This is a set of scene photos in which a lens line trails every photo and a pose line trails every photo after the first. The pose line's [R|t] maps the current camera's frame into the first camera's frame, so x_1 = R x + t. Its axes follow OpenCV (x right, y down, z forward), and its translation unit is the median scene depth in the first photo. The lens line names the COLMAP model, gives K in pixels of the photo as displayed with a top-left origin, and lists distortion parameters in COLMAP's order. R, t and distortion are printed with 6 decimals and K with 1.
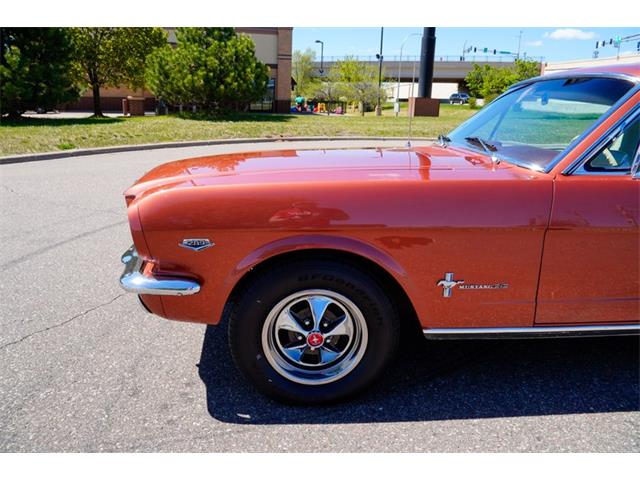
lens RADIAL K [[479.0, 0, 321.2], [0, 479.0, 224.3], [0, 0, 1]] dist [-0.131181, 0.092995]
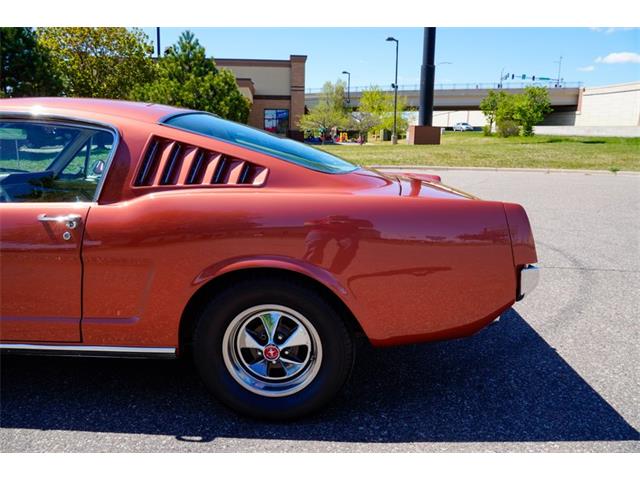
lens RADIAL K [[479.0, 0, 323.3], [0, 479.0, 237.3], [0, 0, 1]] dist [-0.131181, 0.092995]
pose [[0.995459, 0.006341, -0.094985, 0.123785], [-0.009528, 0.999406, -0.033131, 0.002431], [0.094718, 0.033886, 0.994927, -0.008743]]
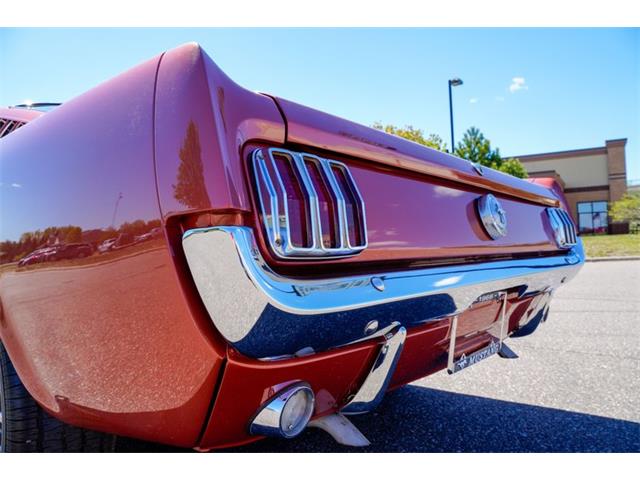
lens RADIAL K [[479.0, 0, 318.8], [0, 479.0, 237.4], [0, 0, 1]] dist [-0.131181, 0.092995]
pose [[0.724688, -0.067592, -0.685754, 0.163752], [-0.110006, 0.971066, -0.211967, 0.008605], [0.680240, 0.229047, 0.696284, 0.052478]]
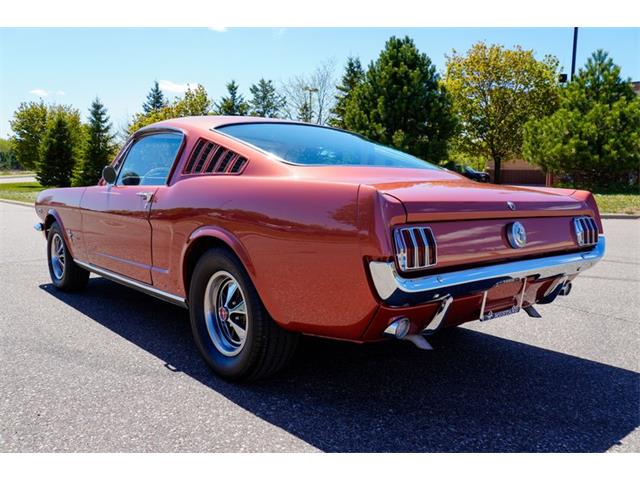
lens RADIAL K [[543.0, 0, 324.0], [0, 543.0, 242.4], [0, 0, 1]] dist [-0.053801, 0.077600]
pose [[0.618396, 0.077285, -0.782057, 0.195573], [-0.184191, 0.981687, -0.048632, 0.006576], [0.763977, 0.174121, 0.621306, 0.014730]]
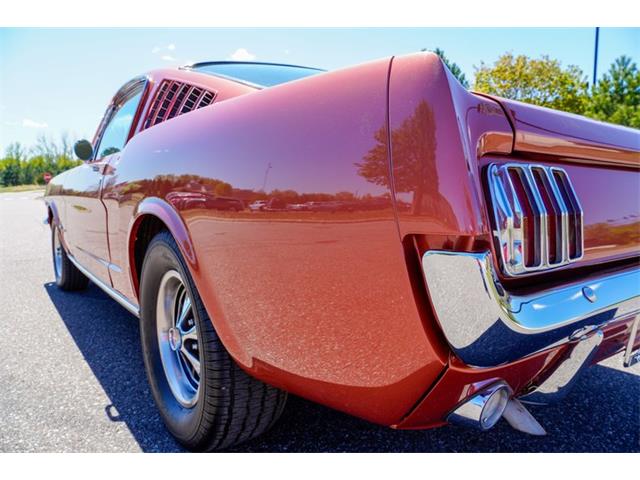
lens RADIAL K [[479.0, 0, 319.7], [0, 479.0, 240.1], [0, 0, 1]] dist [-0.131181, 0.092995]
pose [[0.544853, 0.071572, -0.835472, 0.160668], [-0.183593, 0.982358, -0.035575, 0.005688], [0.818187, 0.172769, 0.548381, 0.046845]]
